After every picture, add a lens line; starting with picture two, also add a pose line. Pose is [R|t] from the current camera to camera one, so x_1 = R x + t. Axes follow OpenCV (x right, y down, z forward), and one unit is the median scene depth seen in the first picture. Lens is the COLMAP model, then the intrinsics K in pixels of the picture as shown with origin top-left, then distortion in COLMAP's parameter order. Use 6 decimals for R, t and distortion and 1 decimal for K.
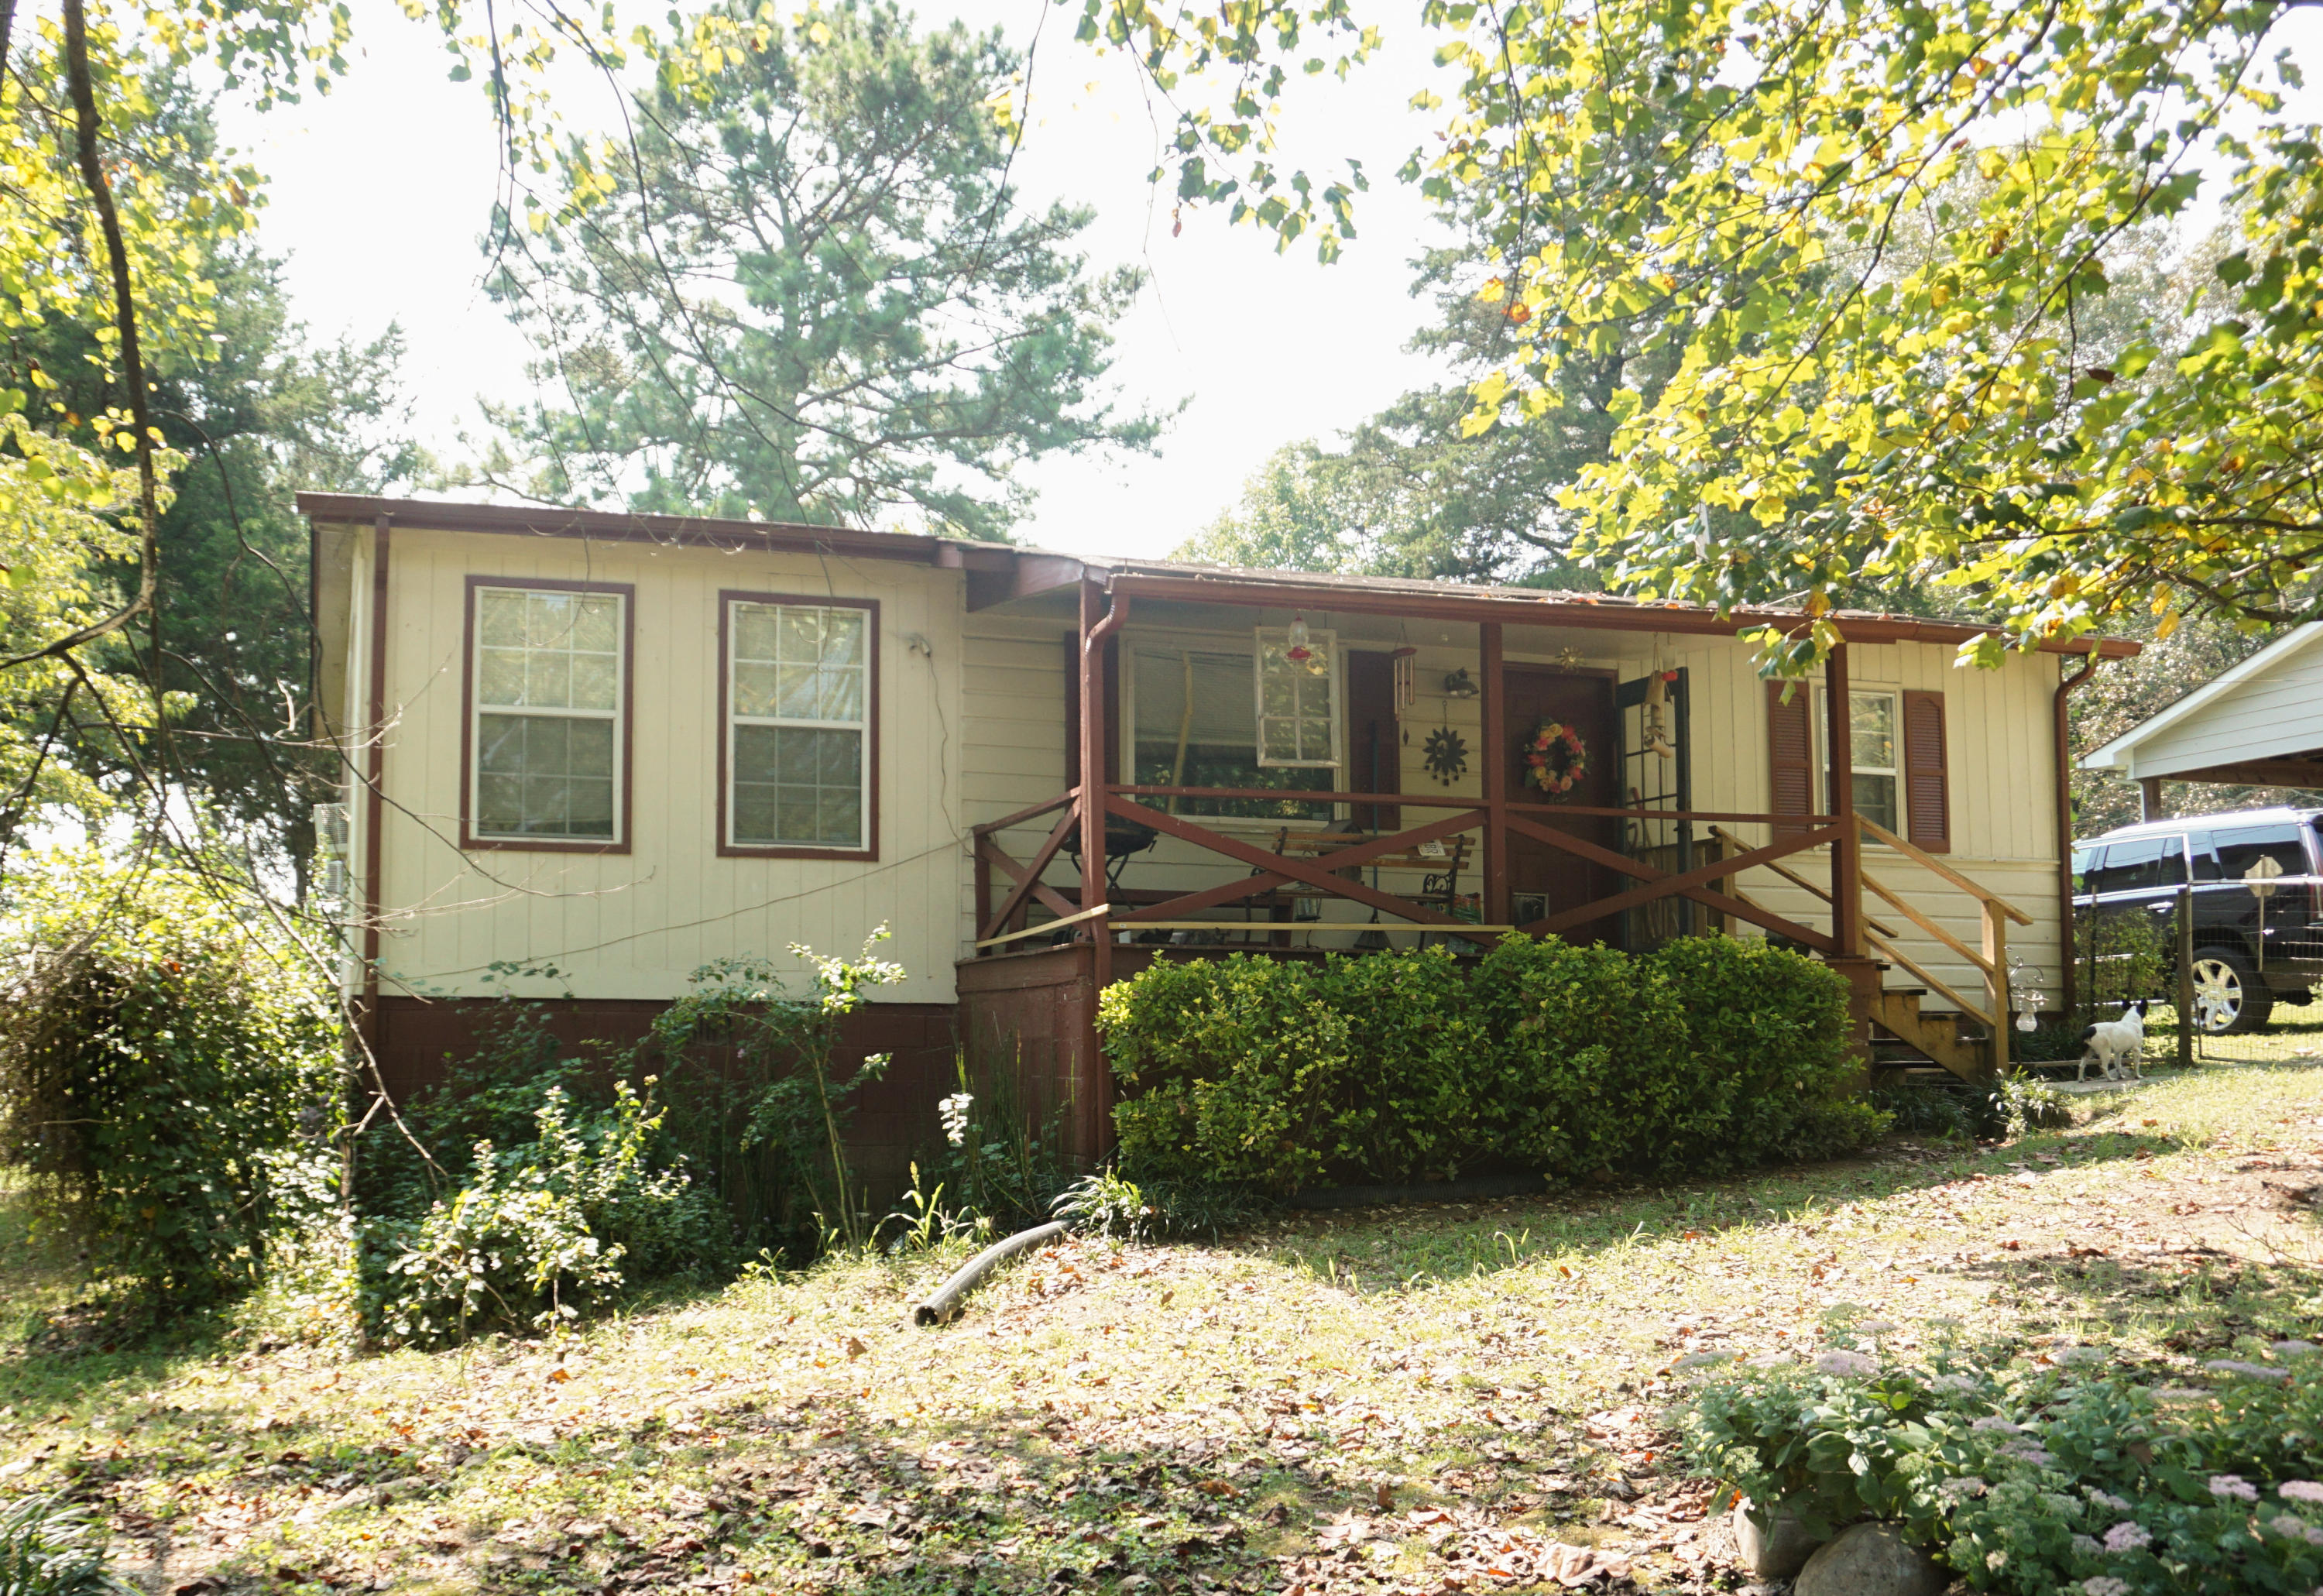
lens RADIAL K [[2137.3, 0, 1142.1], [0, 2137.3, 864.9], [0, 0, 1]] dist [-0.034605, 0.000000]
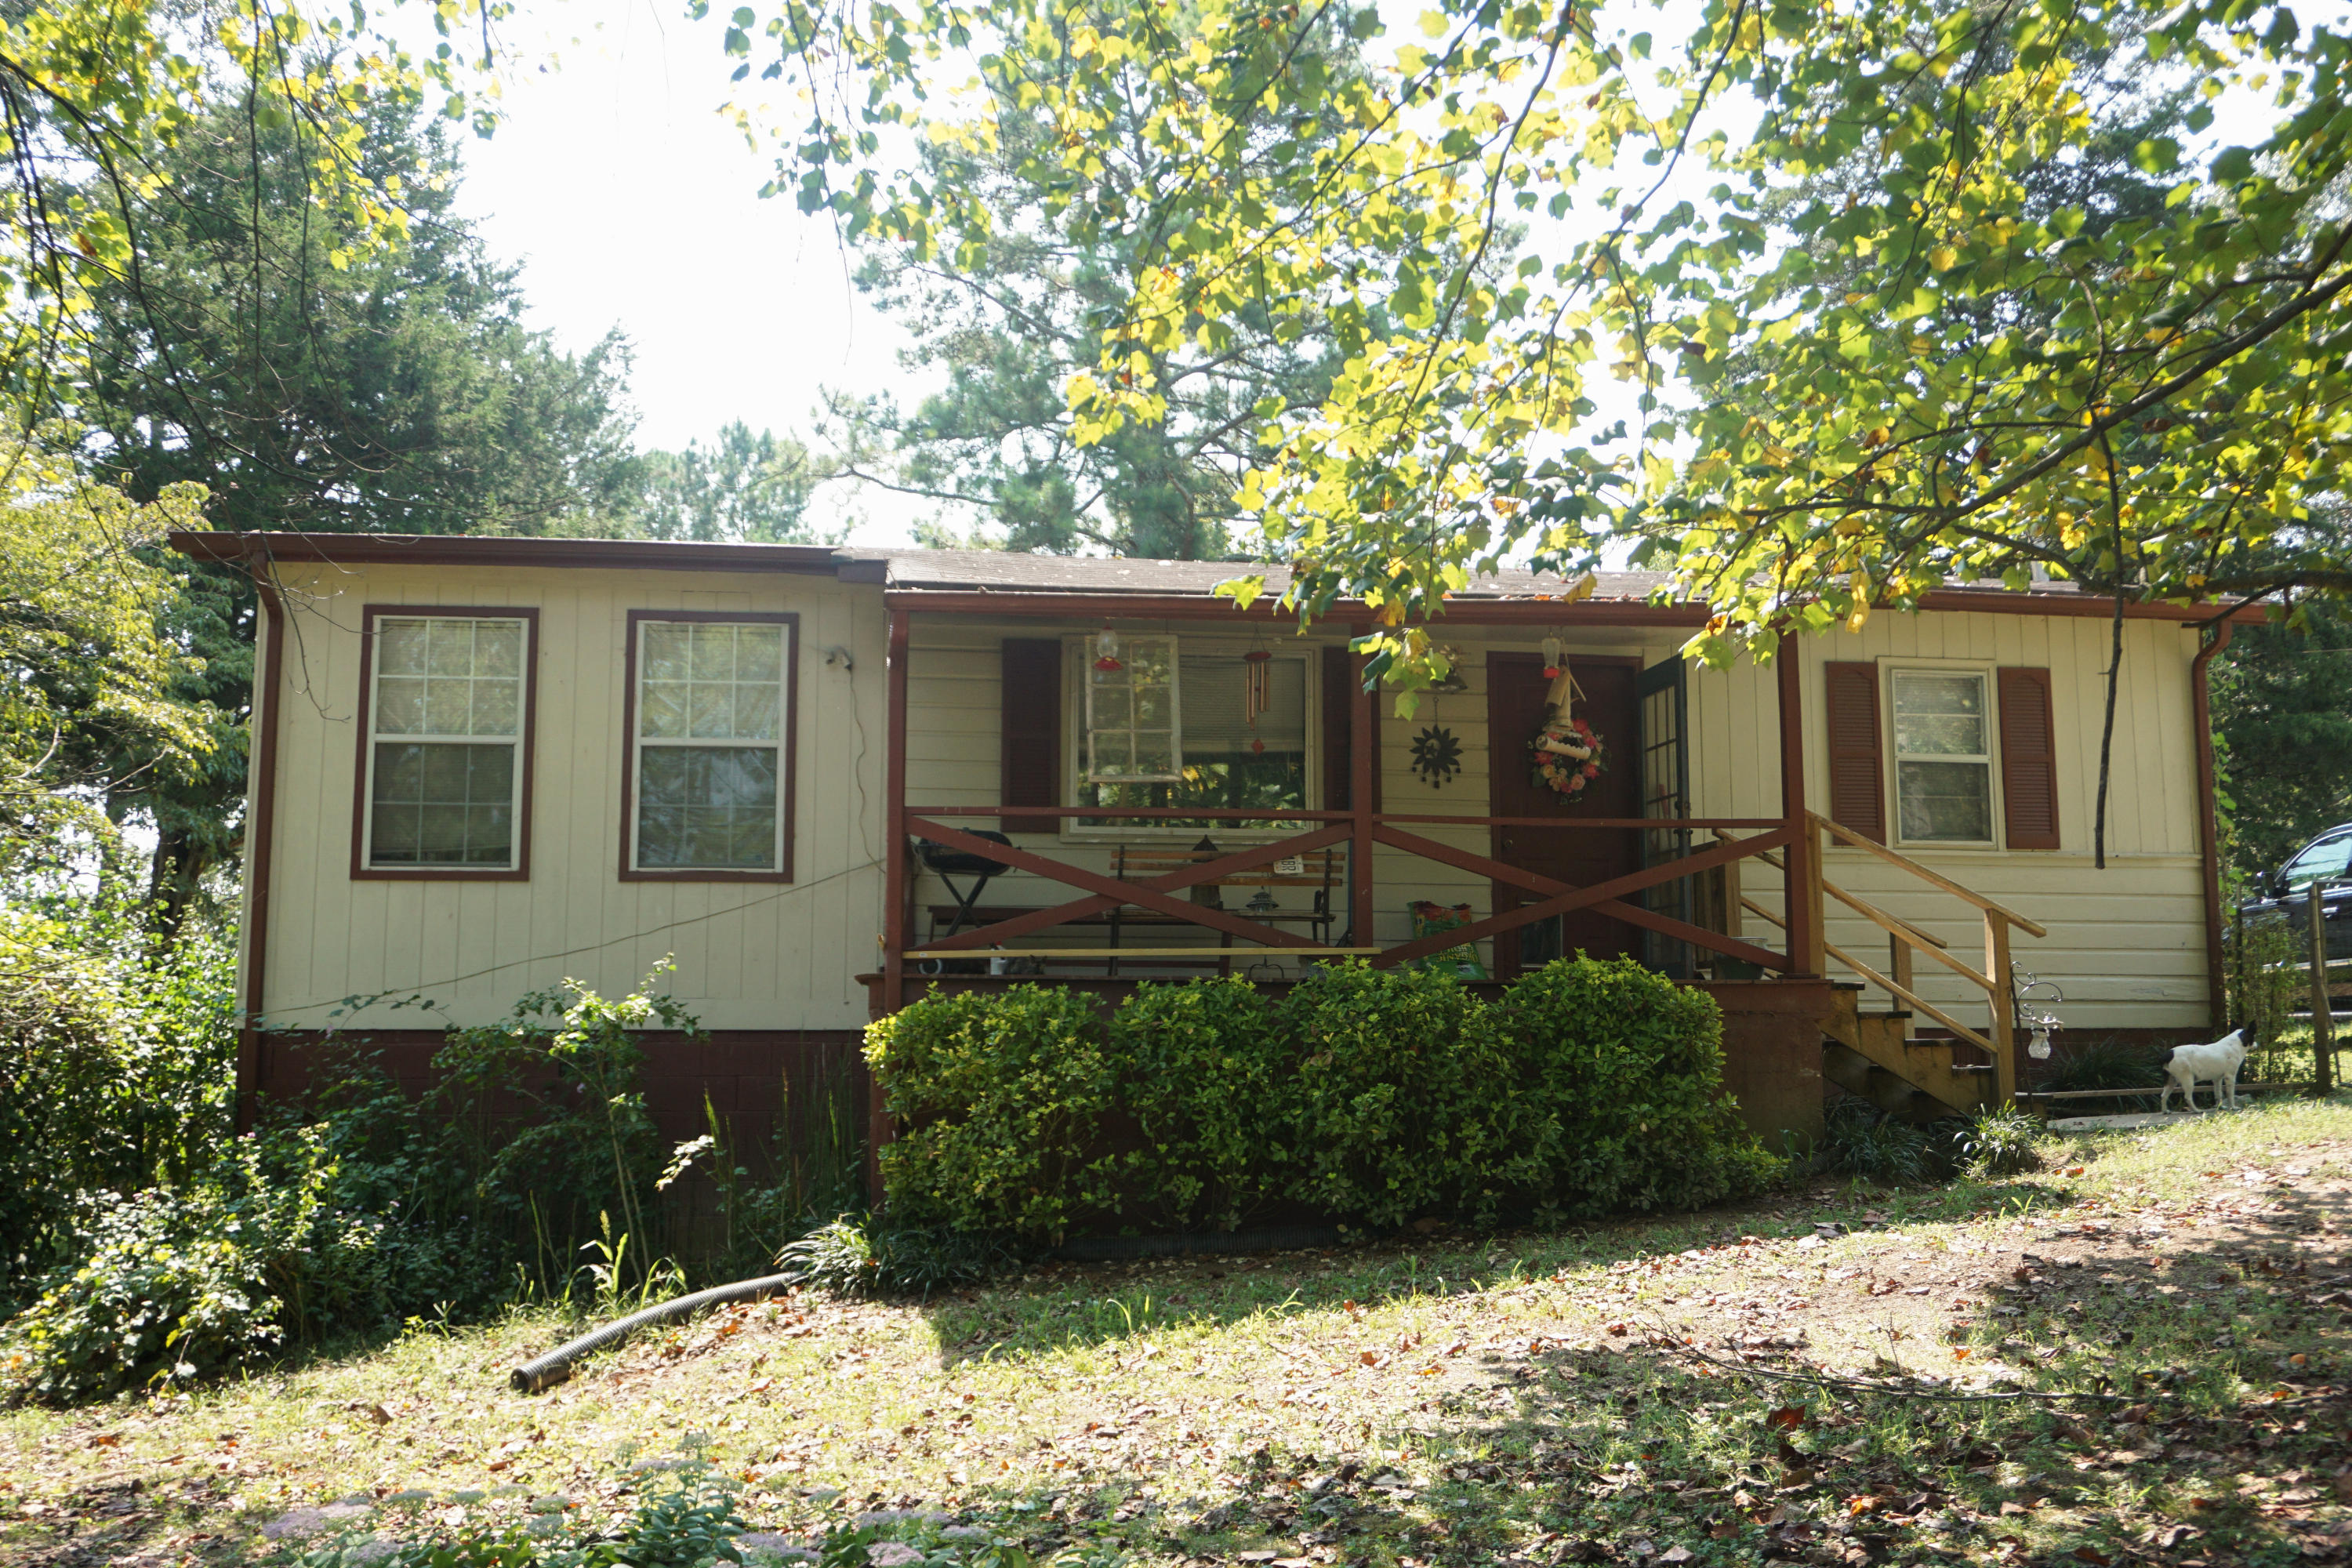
lens RADIAL K [[2234.9, 0, 1180.3], [0, 2234.9, 744.1], [0, 0, 1]] dist [0.016145, 0.000000]
pose [[0.987750, -0.023659, -0.154238, 0.224572], [0.016247, 0.998660, -0.049136, -0.012666], [0.155194, 0.046028, 0.986811, 0.024151]]
